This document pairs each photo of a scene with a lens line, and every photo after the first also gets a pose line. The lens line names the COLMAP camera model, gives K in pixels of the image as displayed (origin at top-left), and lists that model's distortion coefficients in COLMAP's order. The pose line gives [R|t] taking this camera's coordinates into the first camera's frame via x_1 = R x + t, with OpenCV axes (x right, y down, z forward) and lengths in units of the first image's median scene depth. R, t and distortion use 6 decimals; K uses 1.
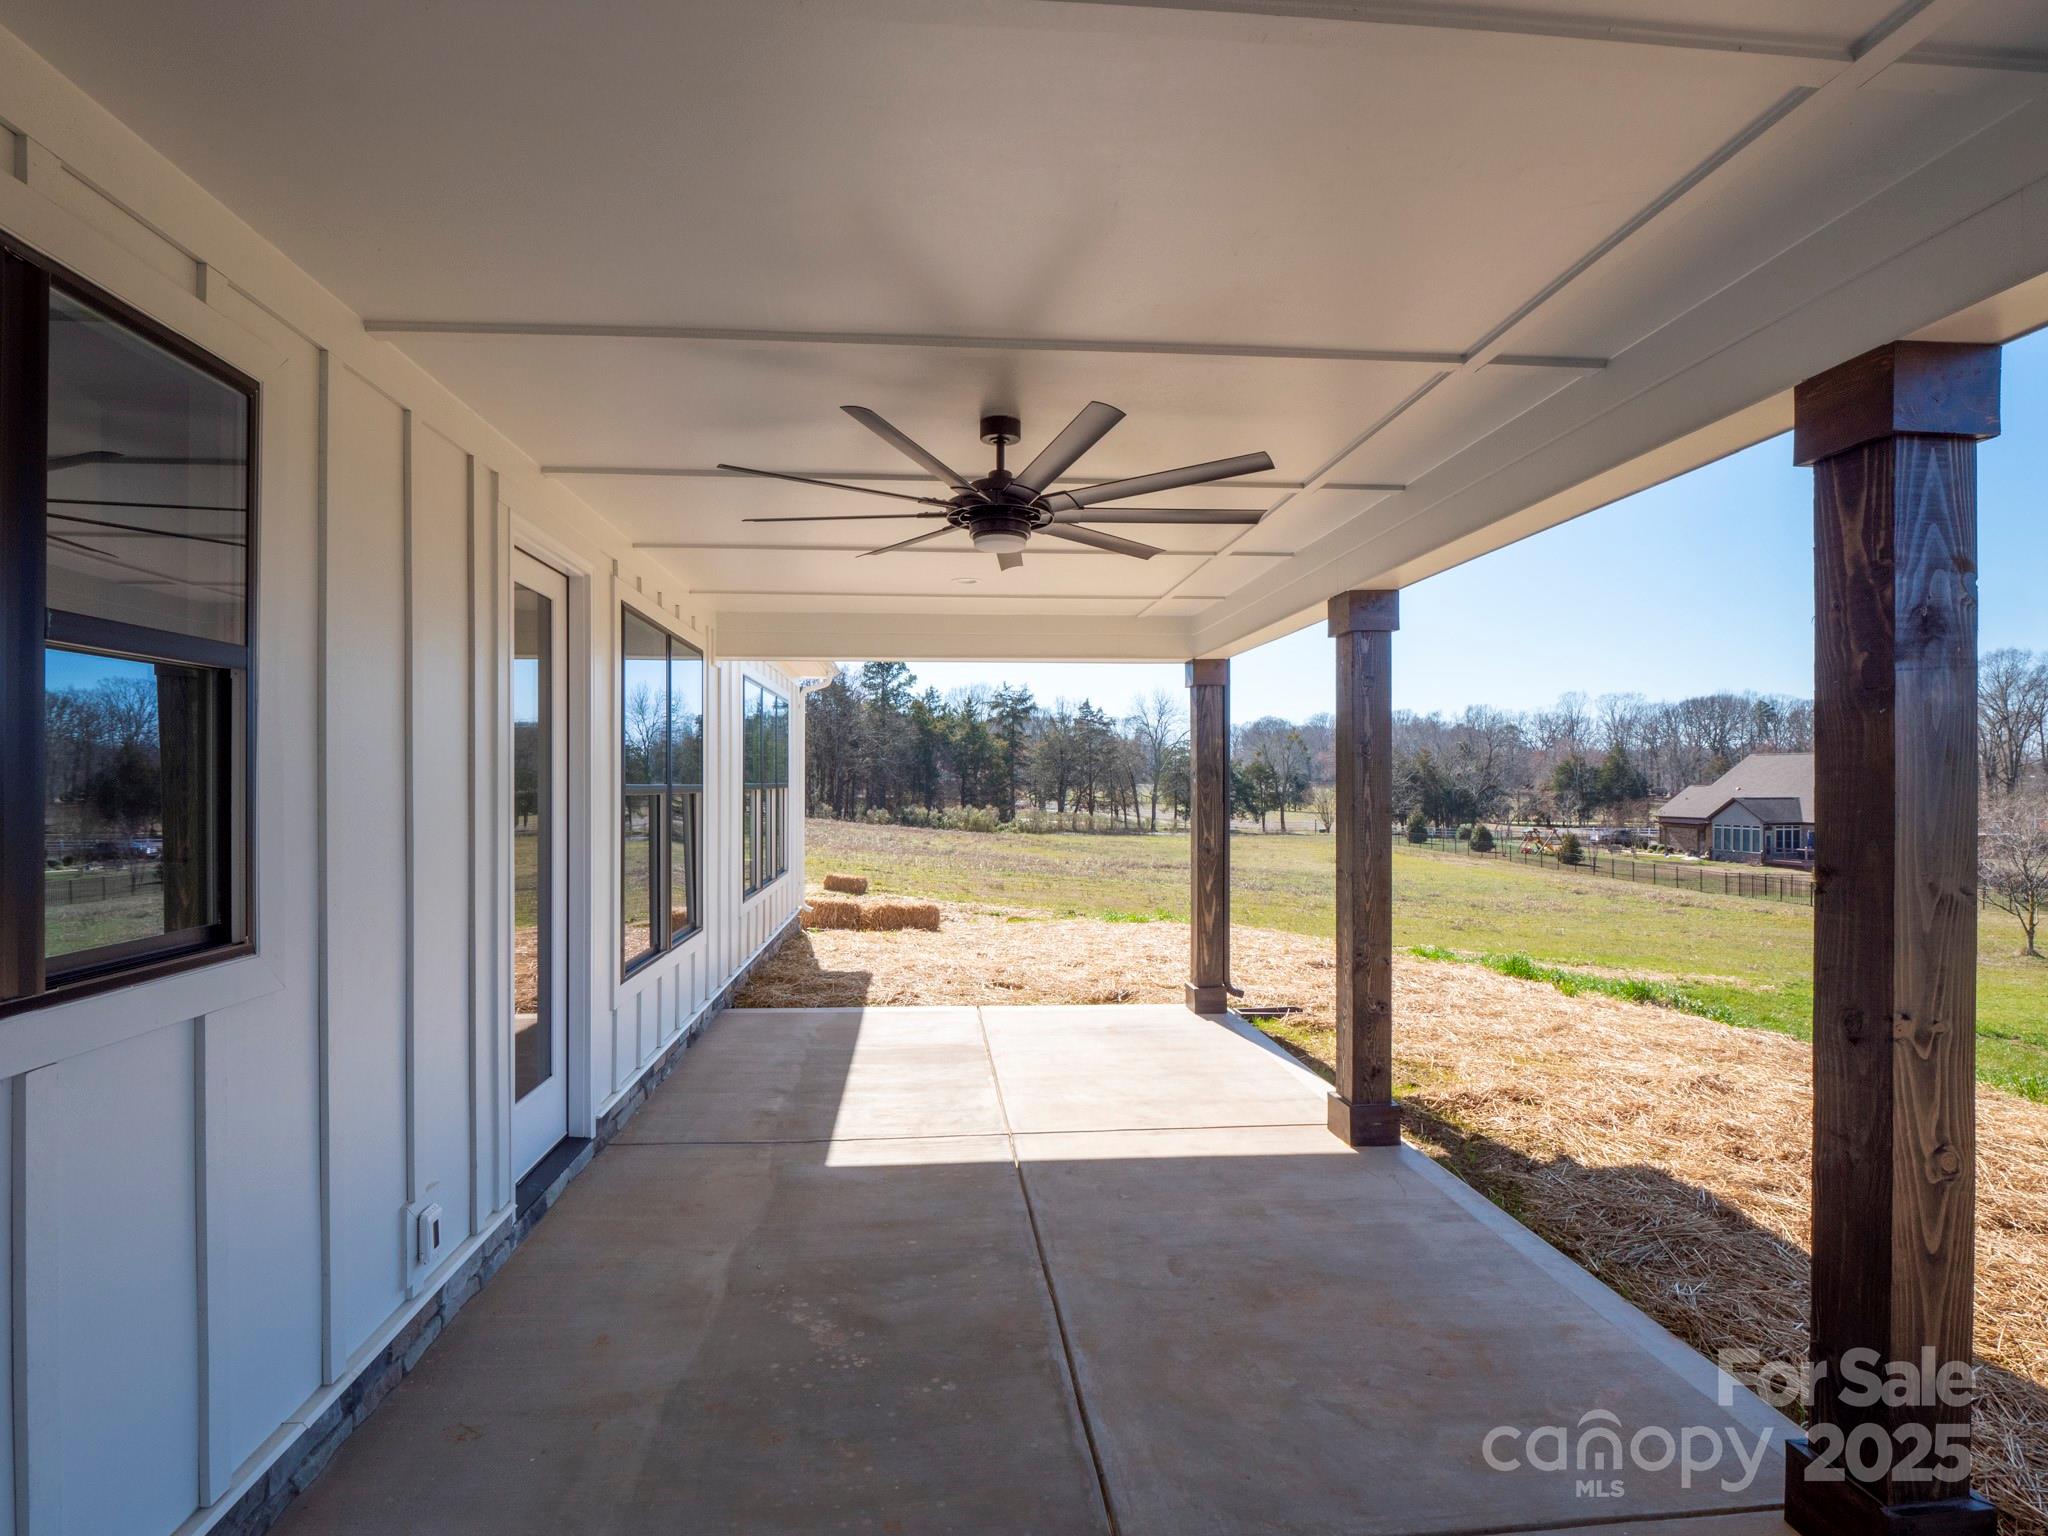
lens RADIAL K [[1018.2, 0, 1024.0], [0, 1018.2, 768.0], [0, 0, 1]] dist [-0.000612, -0.000190]
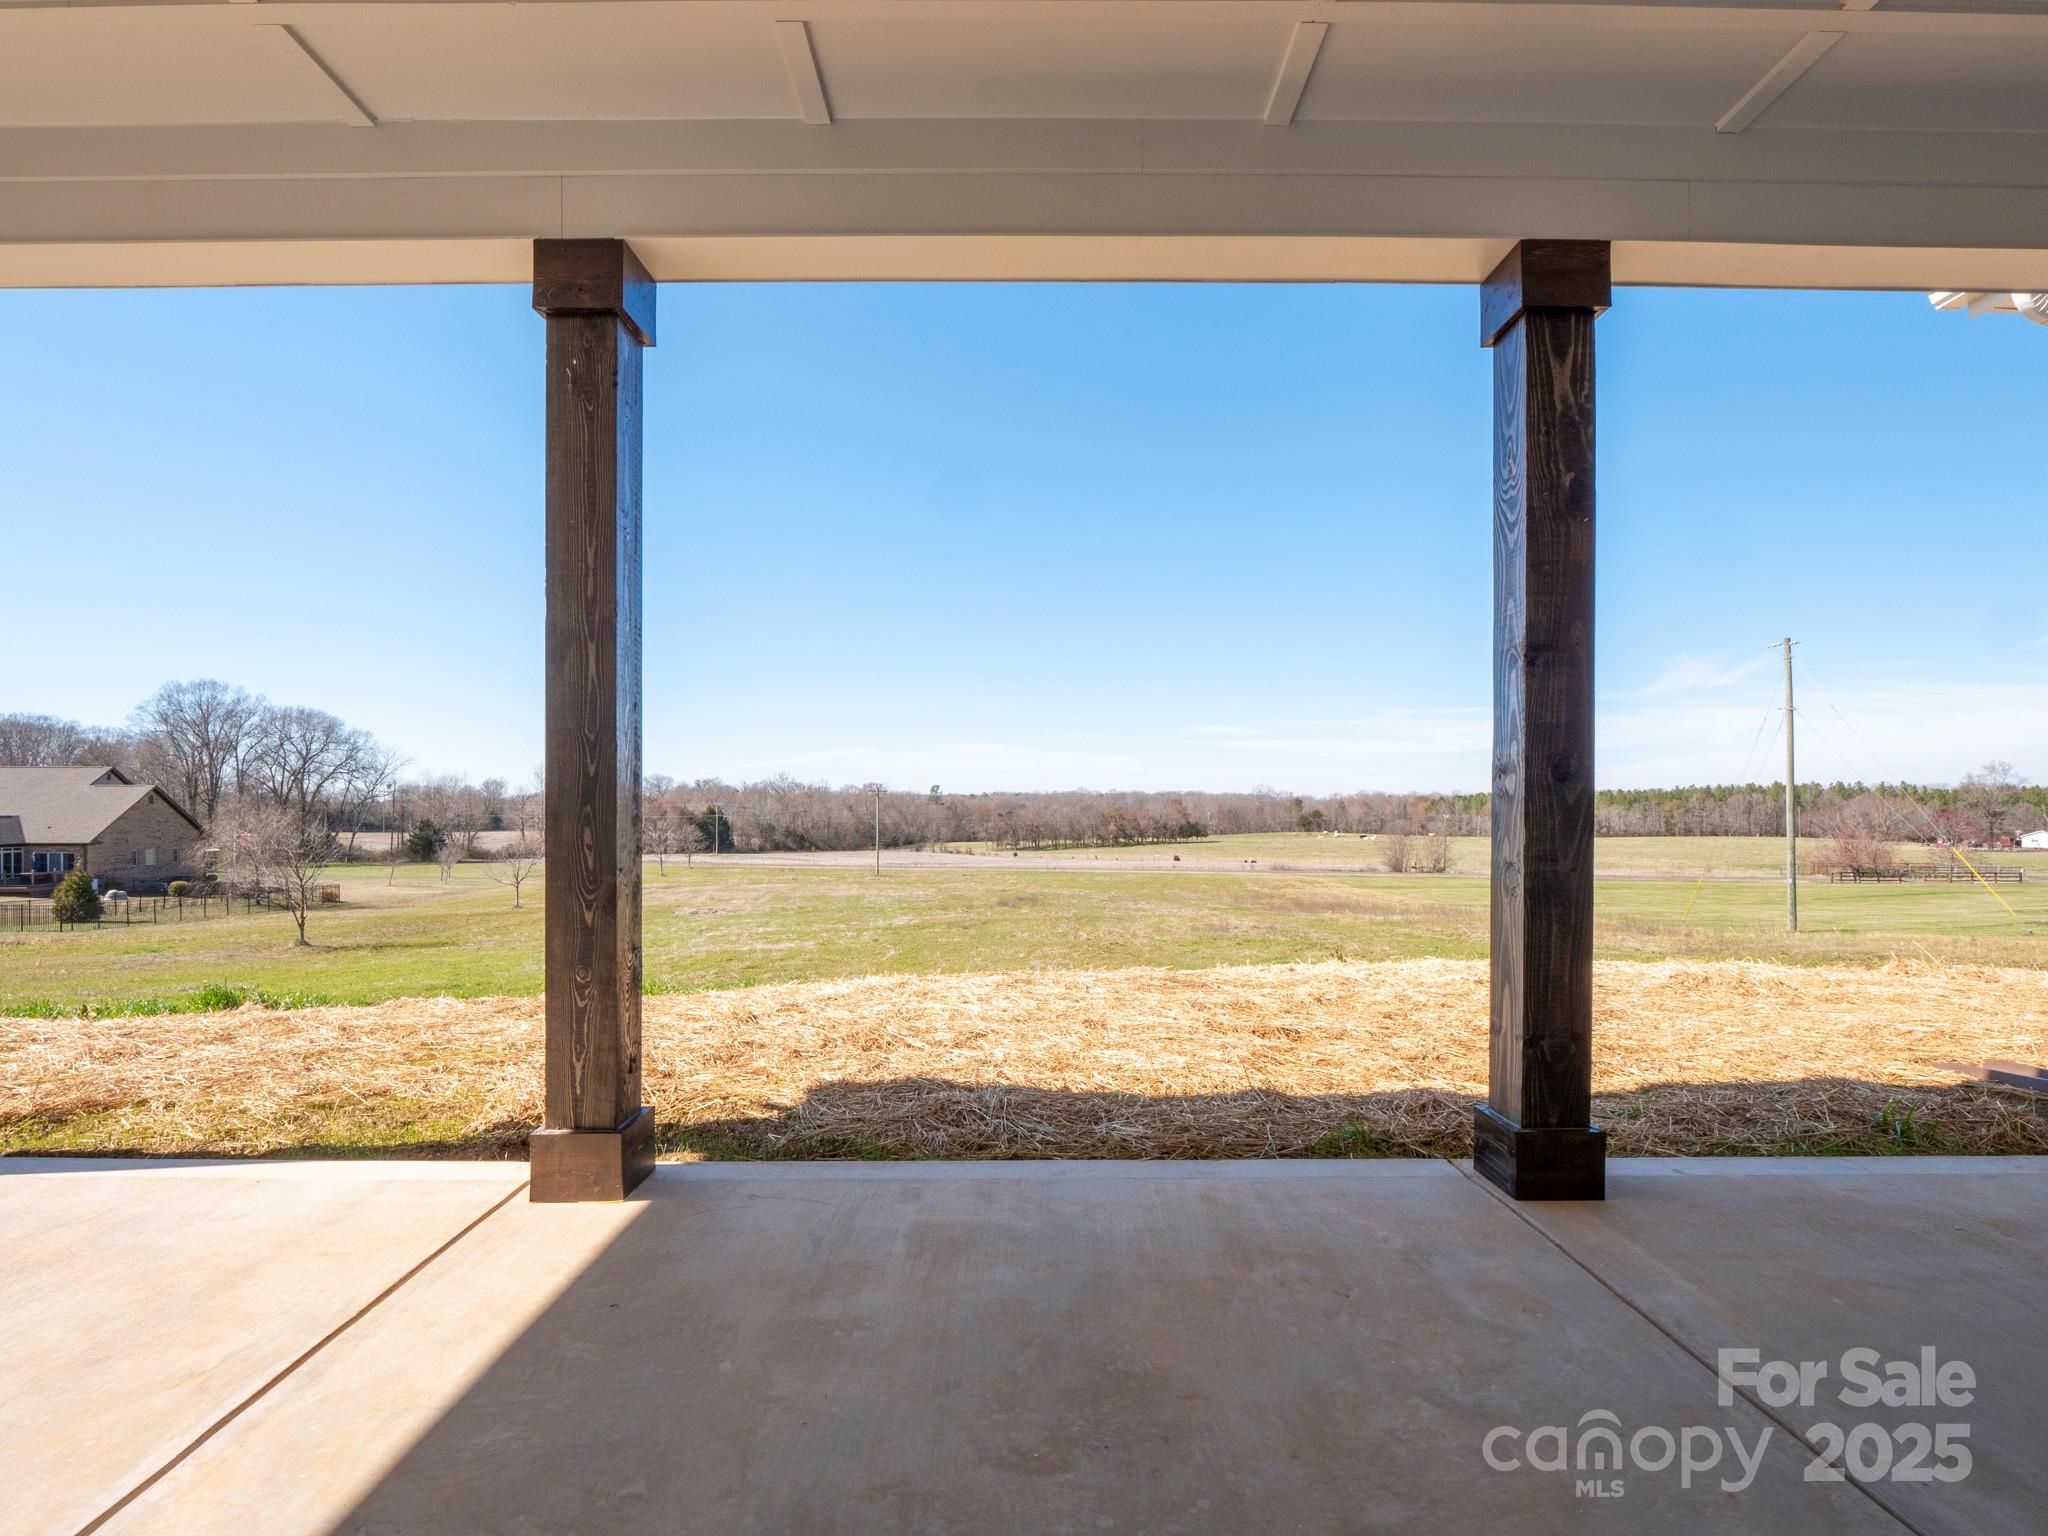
lens RADIAL K [[1008.9, 0, 1023.3], [0, 1008.9, 808.3], [0, 0, 1]] dist [-0.016849, -0.000214]
pose [[0.090972, -0.000177, 0.995853, -0.241632], [-0.012325, 0.999923, 0.001304, 0.155377], [-0.995777, -0.012392, 0.090963, 0.772610]]
